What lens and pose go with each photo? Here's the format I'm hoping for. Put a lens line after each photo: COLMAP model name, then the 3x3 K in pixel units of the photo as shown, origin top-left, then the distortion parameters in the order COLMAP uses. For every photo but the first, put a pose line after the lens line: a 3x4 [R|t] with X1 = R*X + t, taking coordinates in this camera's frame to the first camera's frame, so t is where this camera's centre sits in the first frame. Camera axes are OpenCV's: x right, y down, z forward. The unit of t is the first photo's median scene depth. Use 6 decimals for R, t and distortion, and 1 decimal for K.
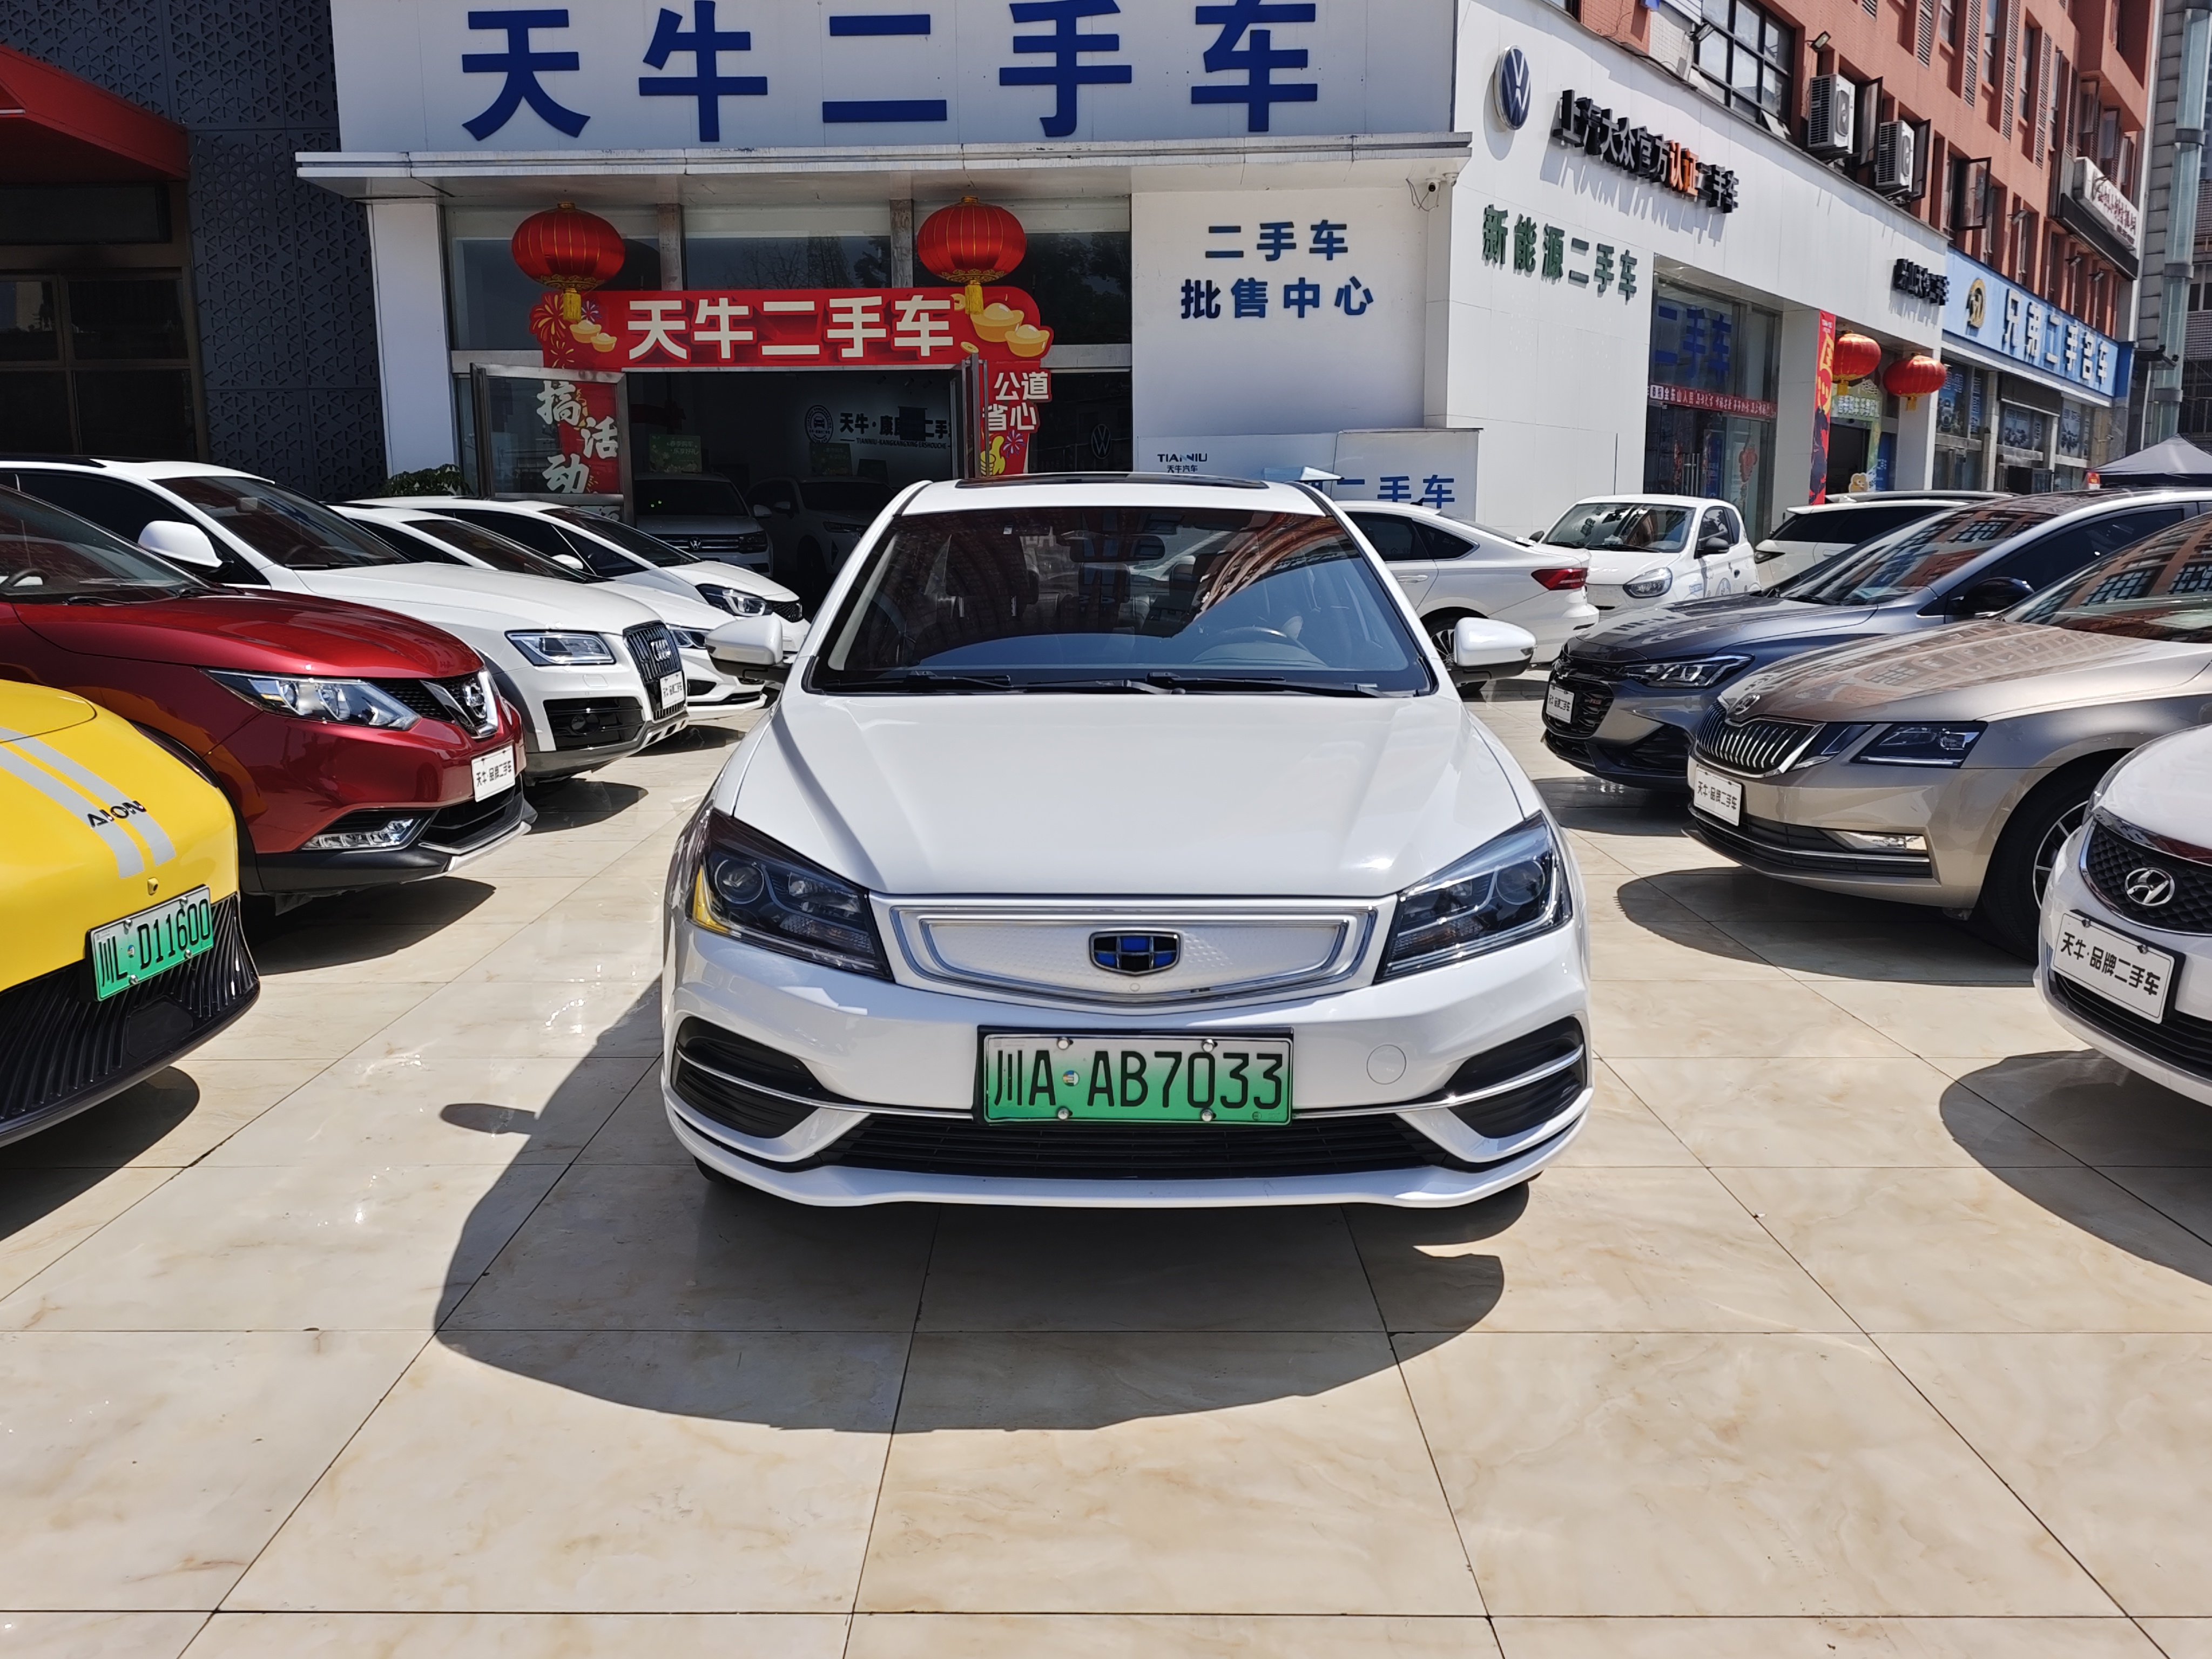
lens RADIAL K [[1826.7, 0, 1085.9], [0, 1826.7, 832.3], [0, 0, 1]] dist [0.072091, -0.087580]
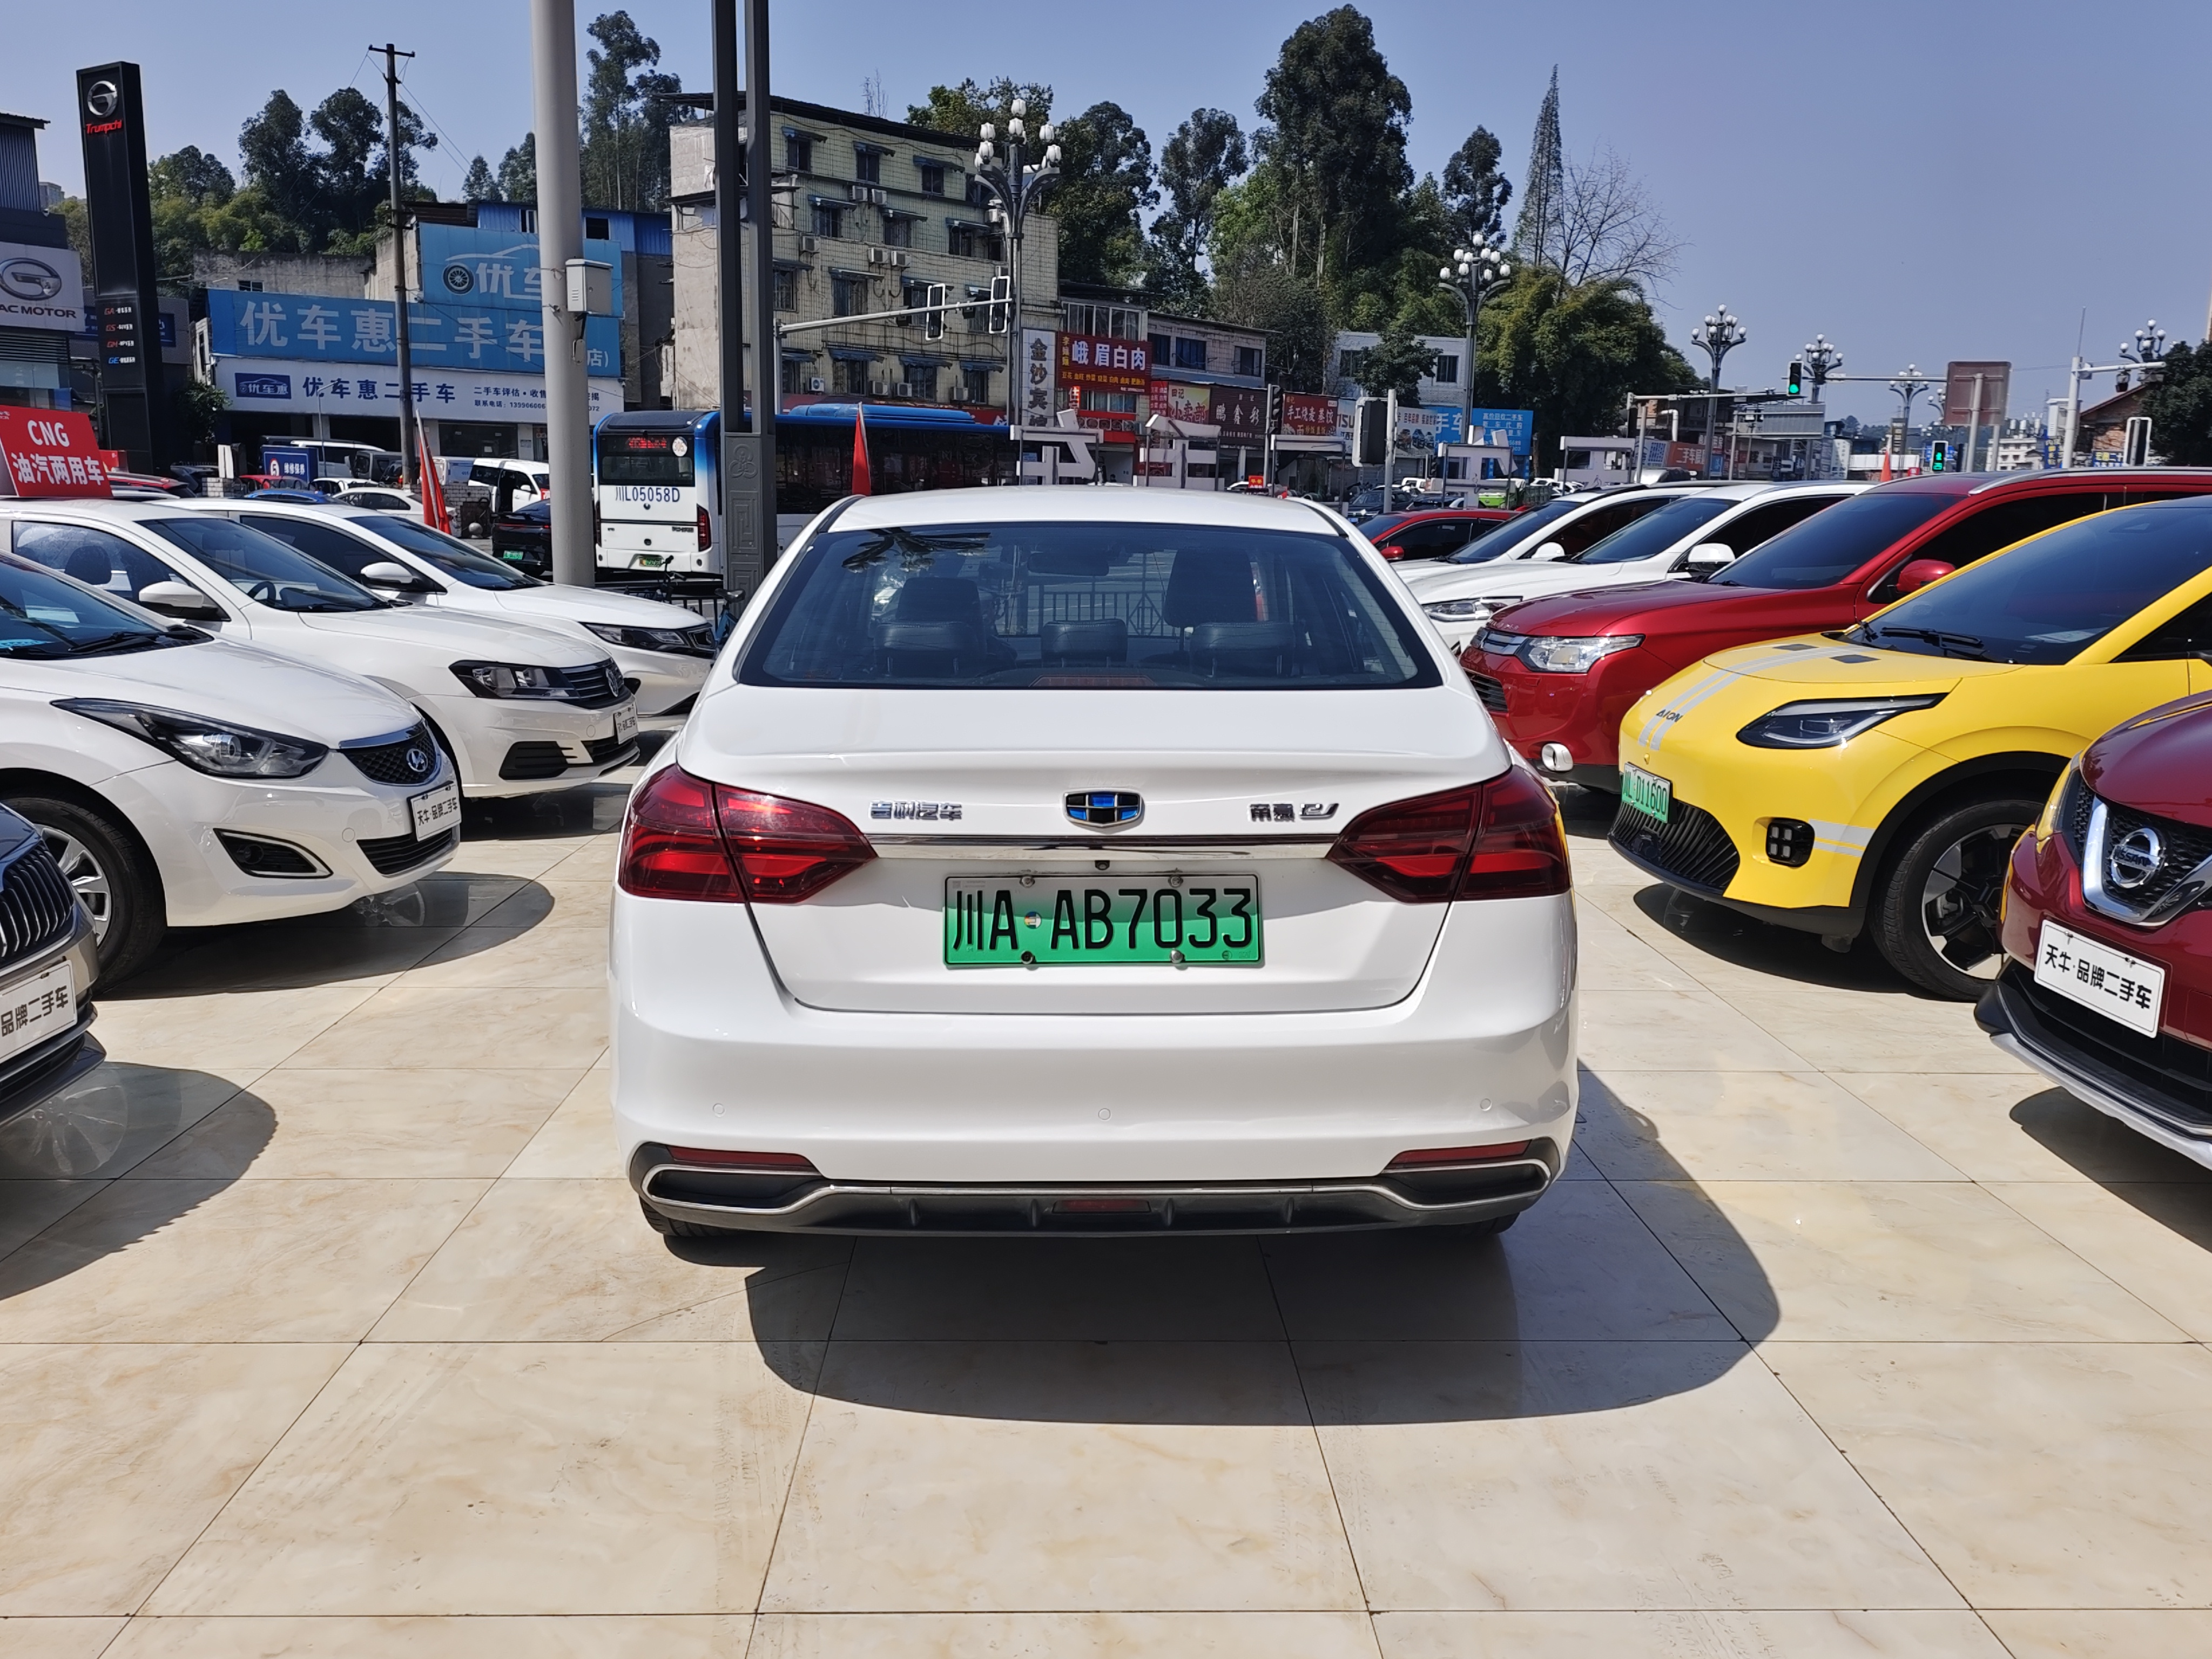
lens RADIAL K [[1826.7, 0, 1086.0], [0, 1826.7, 840.0], [0, 0, 1]] dist [0.072091, -0.087580]
pose [[-0.999734, -0.003196, -0.022847, 0.031442], [-0.010751, 0.940791, 0.338817, -0.388120], [0.020411, 0.338972, -0.940575, 2.185114]]
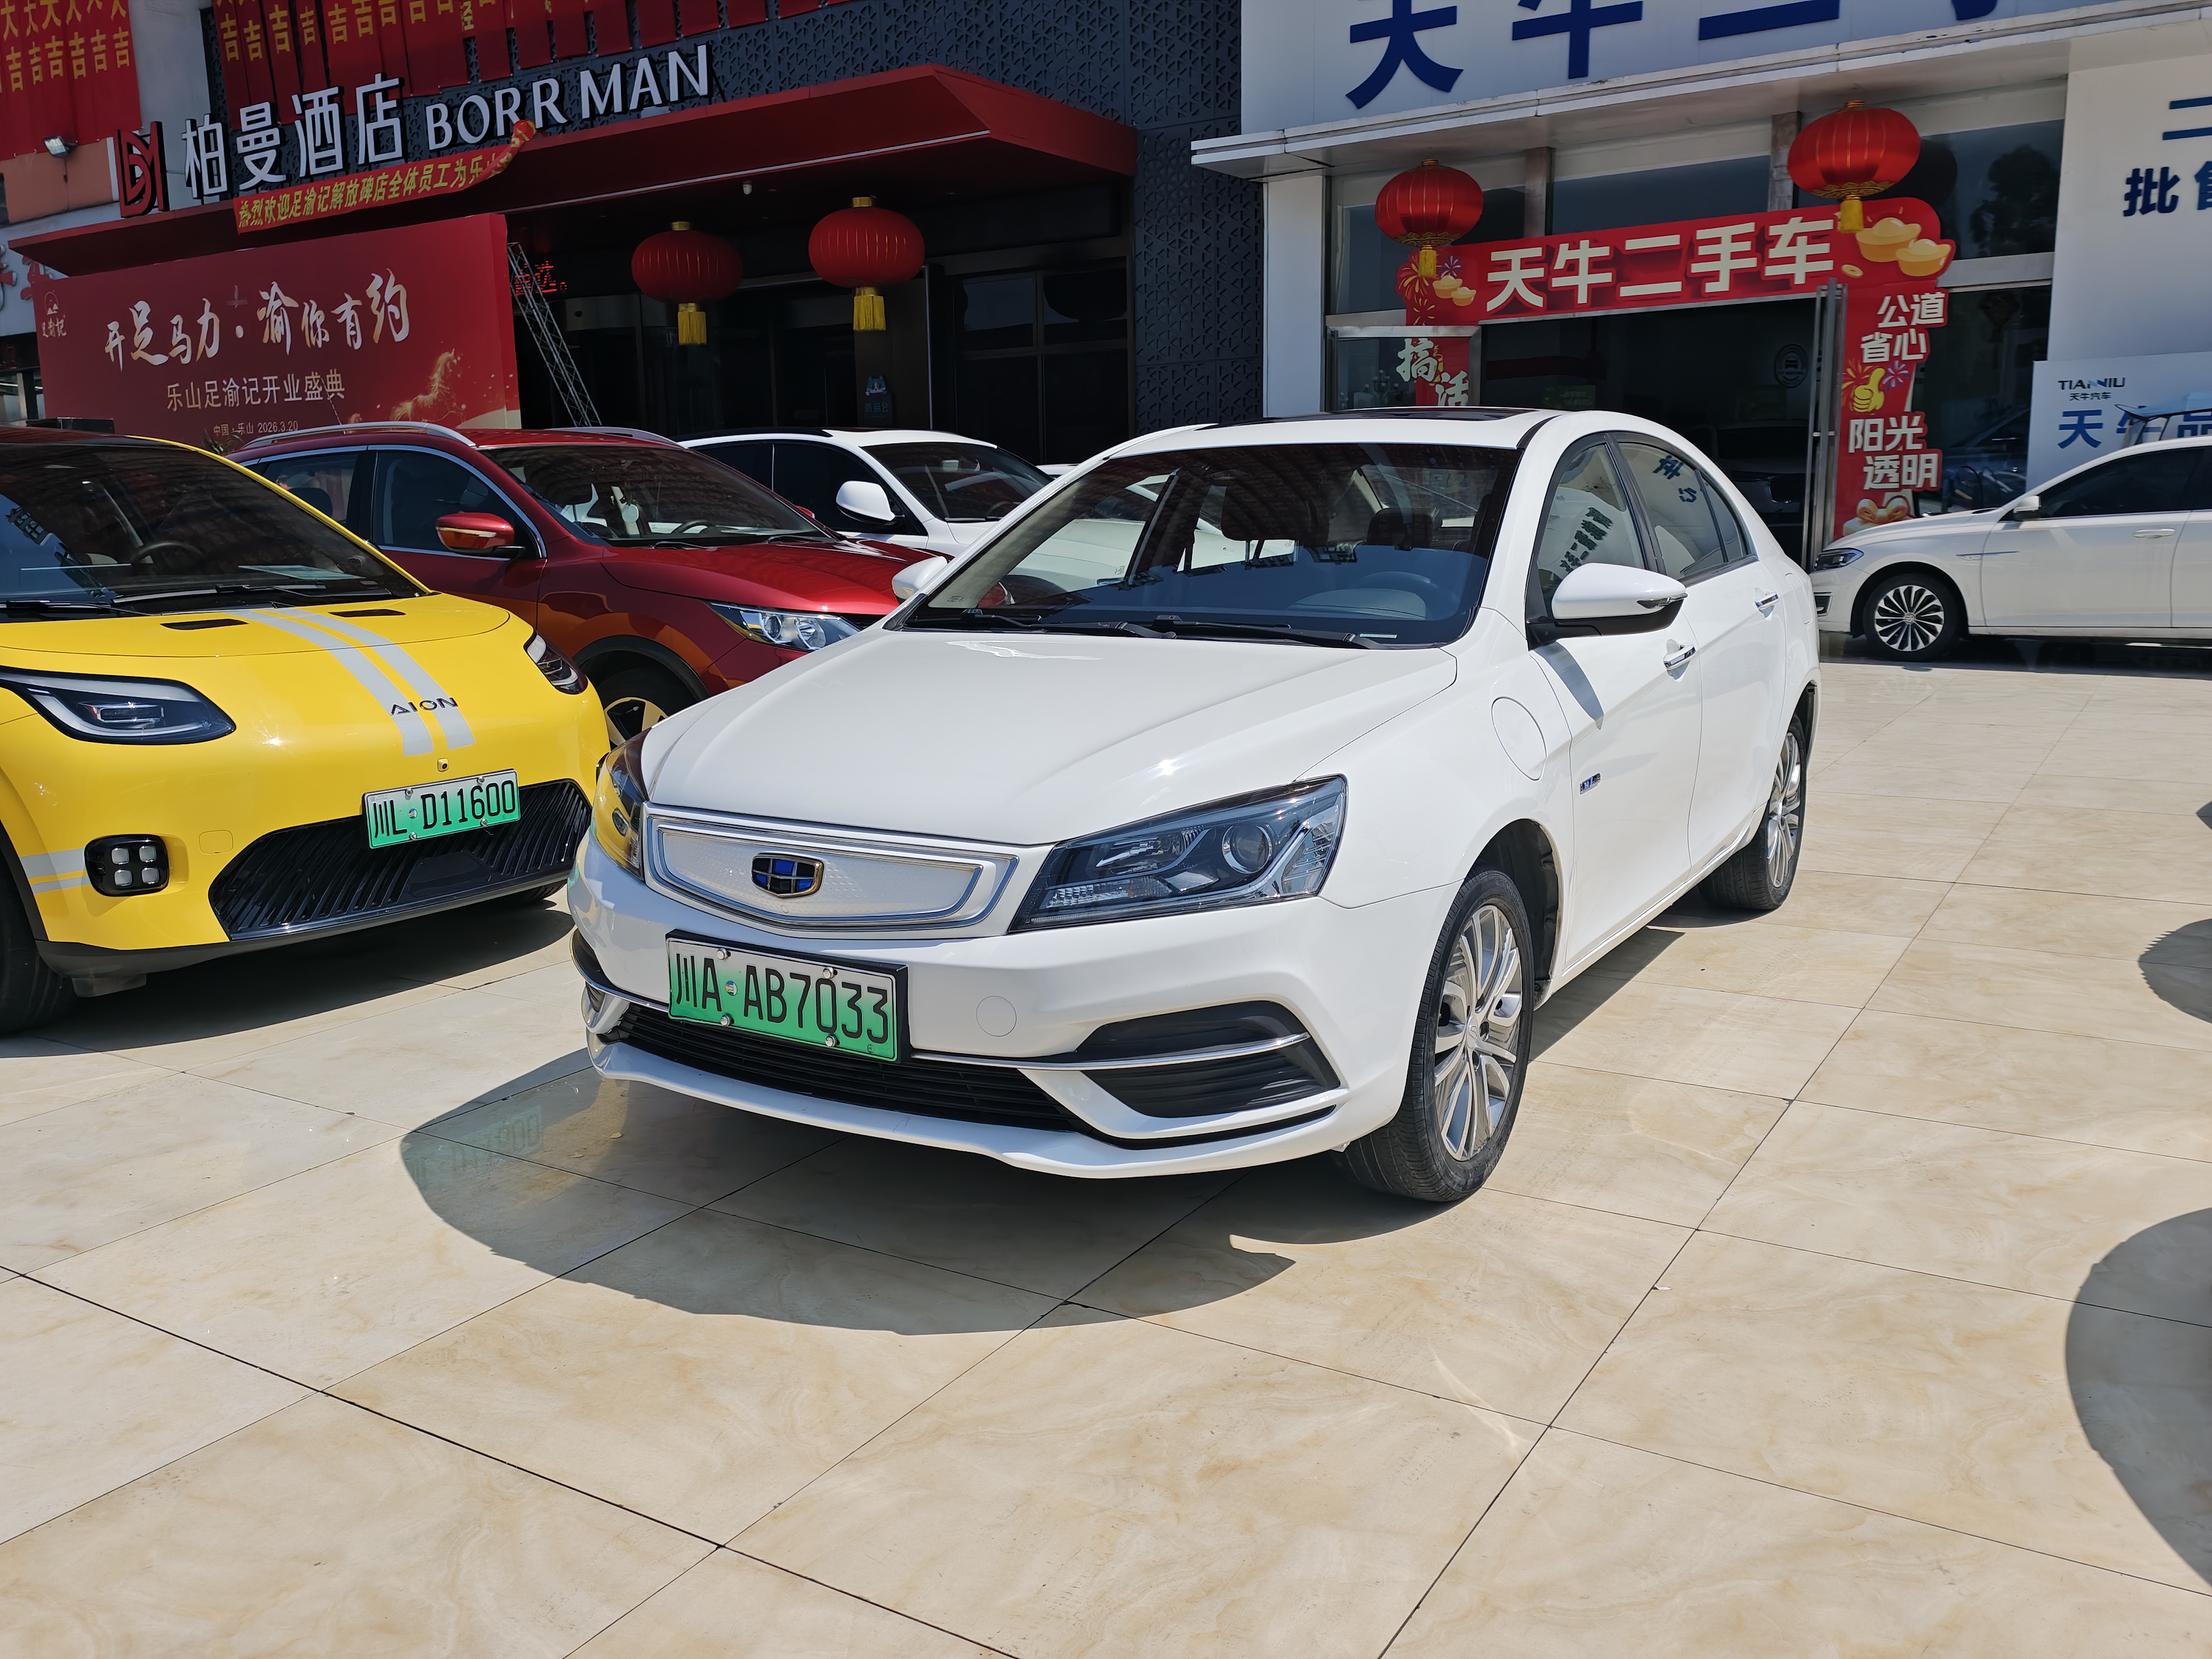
lens RADIAL K [[1826.7, 0, 1085.5], [0, 1826.7, 850.3], [0, 0, 1]] dist [0.072091, -0.087580]
pose [[0.848848, 0.090531, -0.520828, 0.452763], [-0.073833, 0.995874, 0.052770, -0.009949], [0.523456, -0.006339, 0.852029, 0.131344]]
